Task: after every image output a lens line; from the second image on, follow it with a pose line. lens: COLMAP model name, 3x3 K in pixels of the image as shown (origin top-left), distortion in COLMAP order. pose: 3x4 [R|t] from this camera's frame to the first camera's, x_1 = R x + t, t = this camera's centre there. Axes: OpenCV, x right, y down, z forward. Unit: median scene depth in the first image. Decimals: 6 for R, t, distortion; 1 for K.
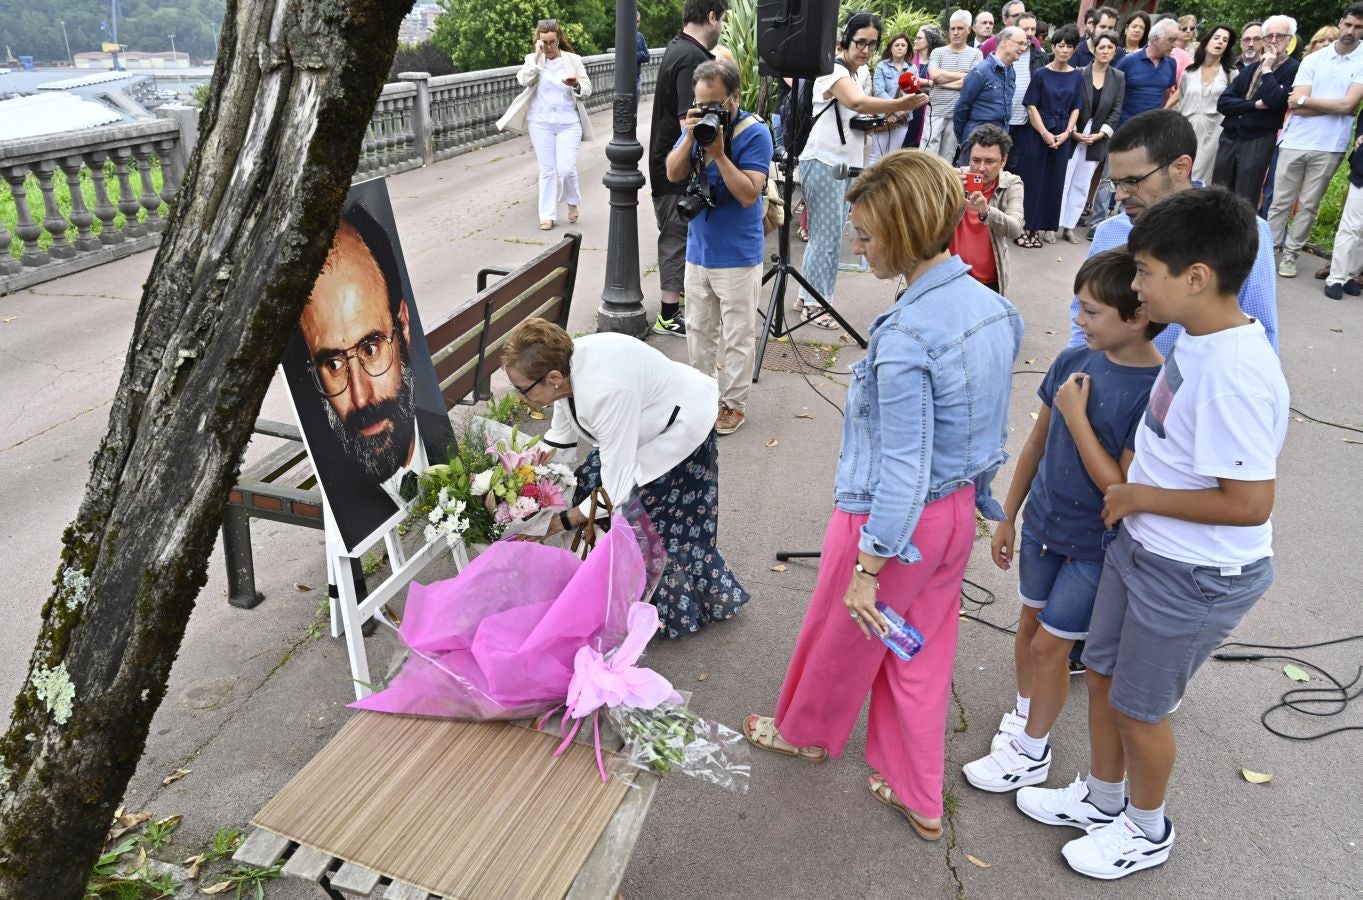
lens RADIAL K [[973.2, 0, 631.0], [0, 973.2, 491.2], [0, 0, 1]] dist [-0.007800, 0.000541]
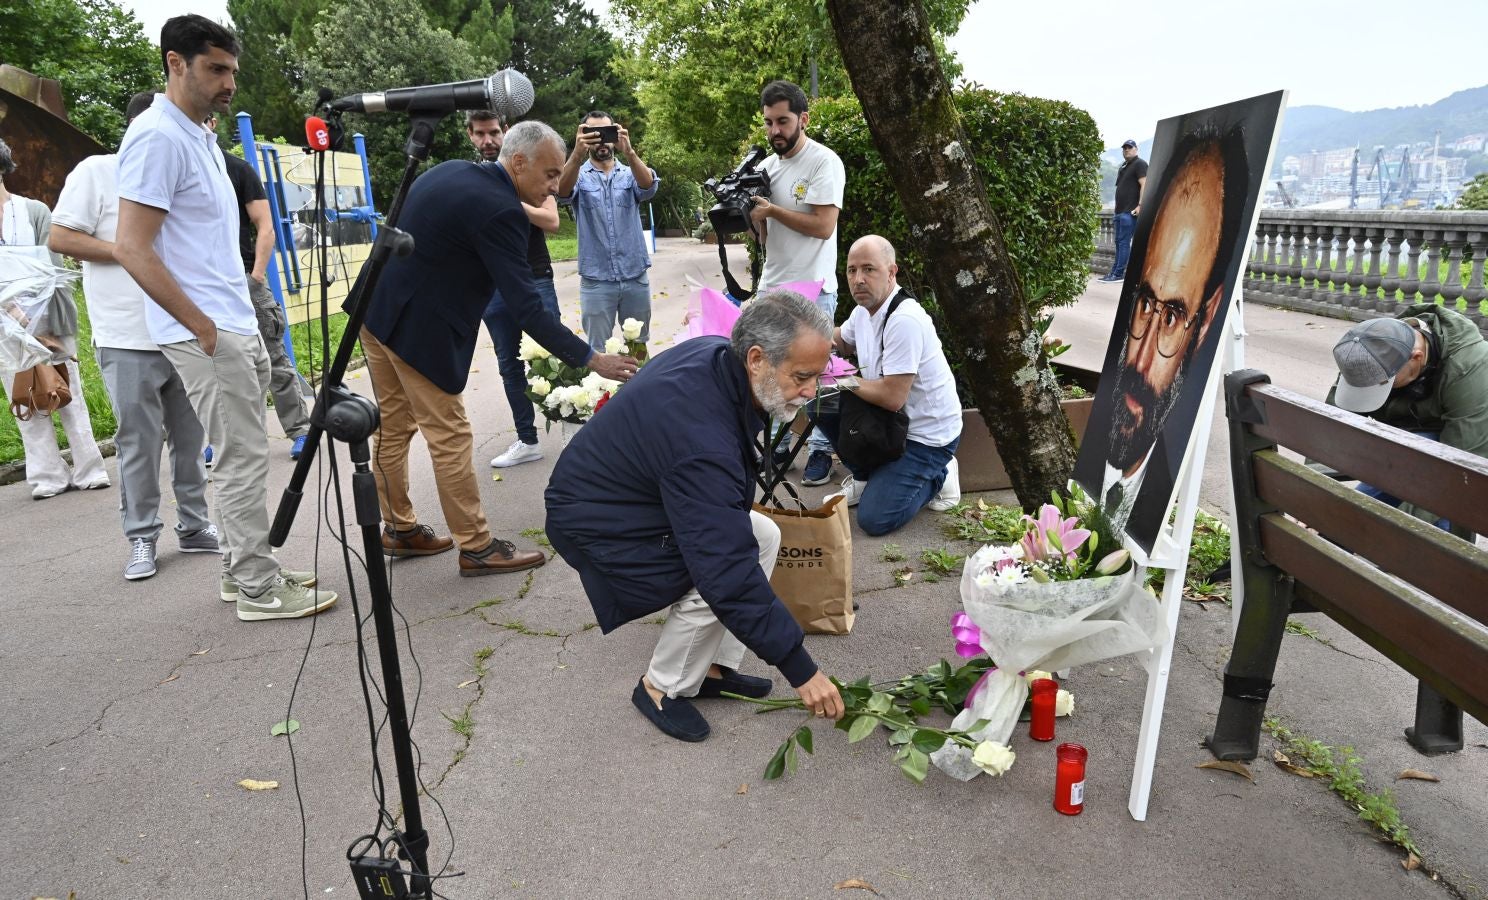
lens RADIAL K [[993.2, 0, 742.0], [0, 993.2, 502.0], [0, 0, 1]] dist [-0.004393, -0.000999]
pose [[-0.959608, 0.115475, -0.256551, 0.260069], [-0.089728, 0.738649, 0.668091, -0.507108], [0.266649, 0.664126, -0.698452, 1.484352]]
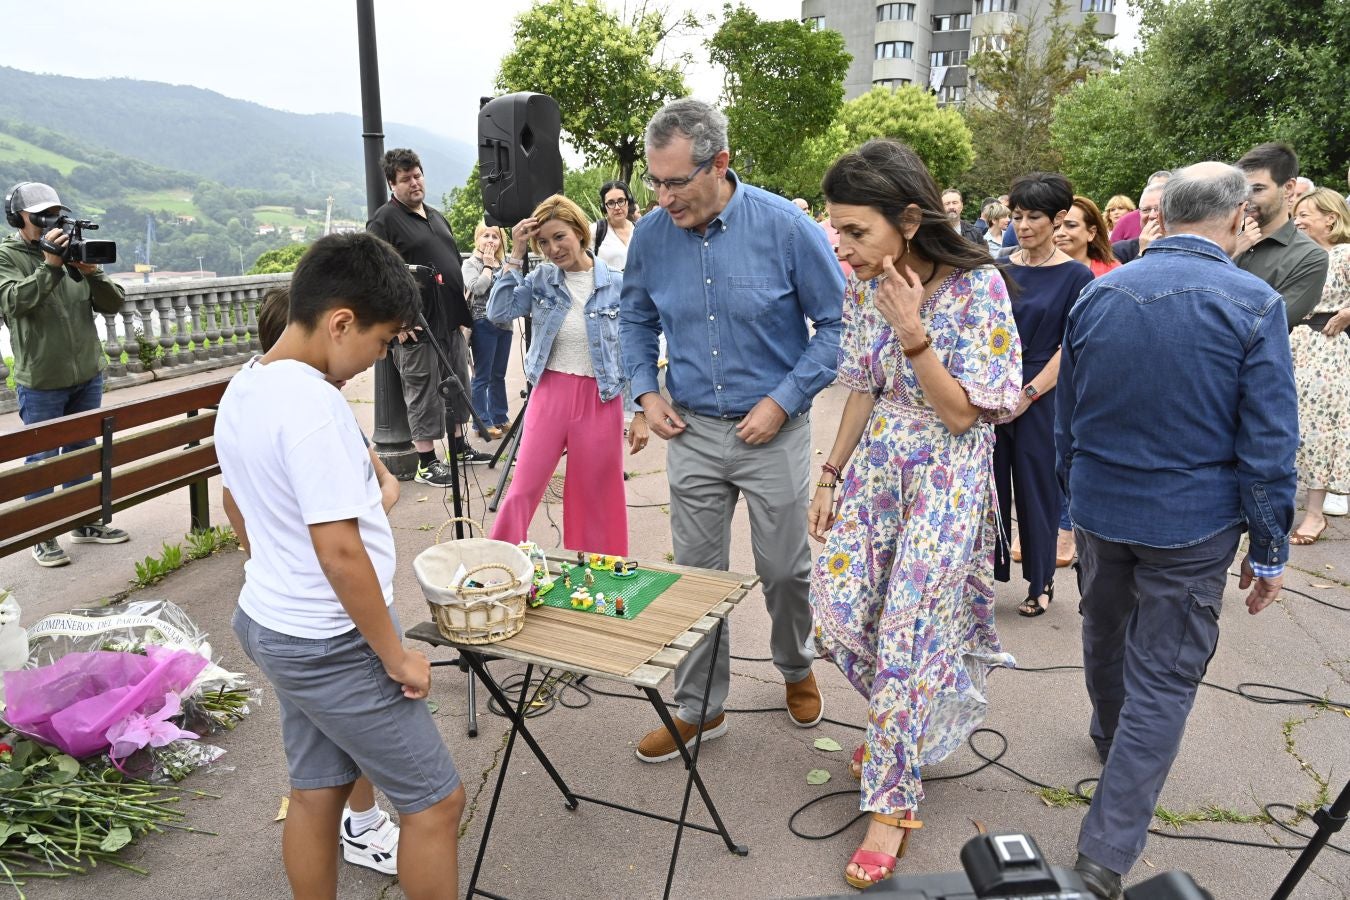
lens RADIAL K [[938.9, 0, 671.7], [0, 938.9, 452.1], [0, 0, 1]] dist [-0.003816, -0.003200]
pose [[0.998595, -0.027242, 0.045451, 0.511288], [0.036763, 0.973899, -0.223985, 0.099218], [-0.038163, 0.225341, 0.973532, 0.068574]]
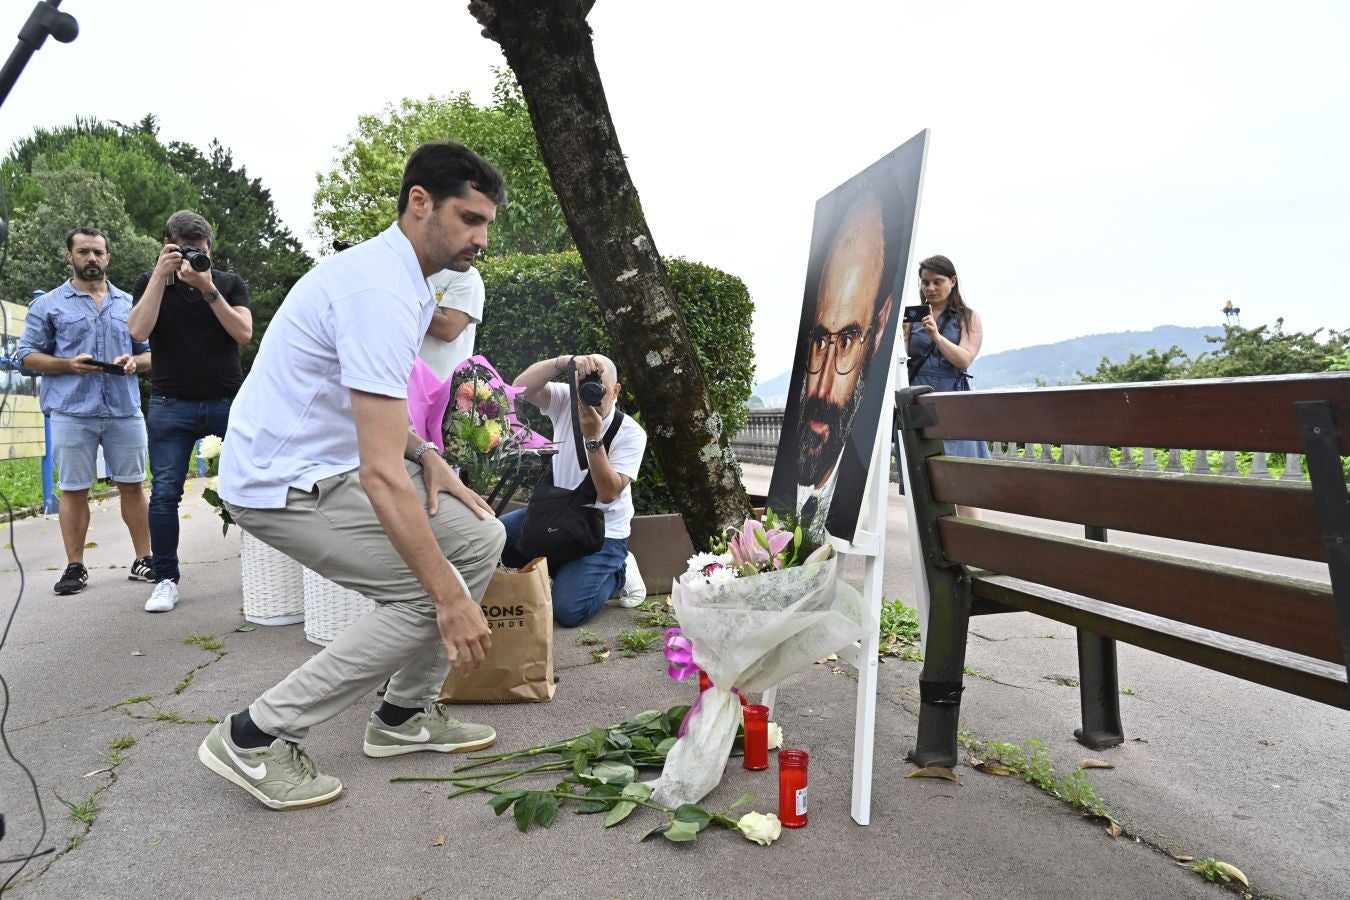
lens RADIAL K [[901.6, 0, 675.0], [0, 901.6, 452.6], [0, 0, 1]] dist [-0.004197, -0.002475]
pose [[-0.853852, 0.024014, -0.519962, 0.261616], [-0.228184, 0.880564, 0.415379, -0.339391], [0.467835, 0.473319, -0.746391, 1.498892]]
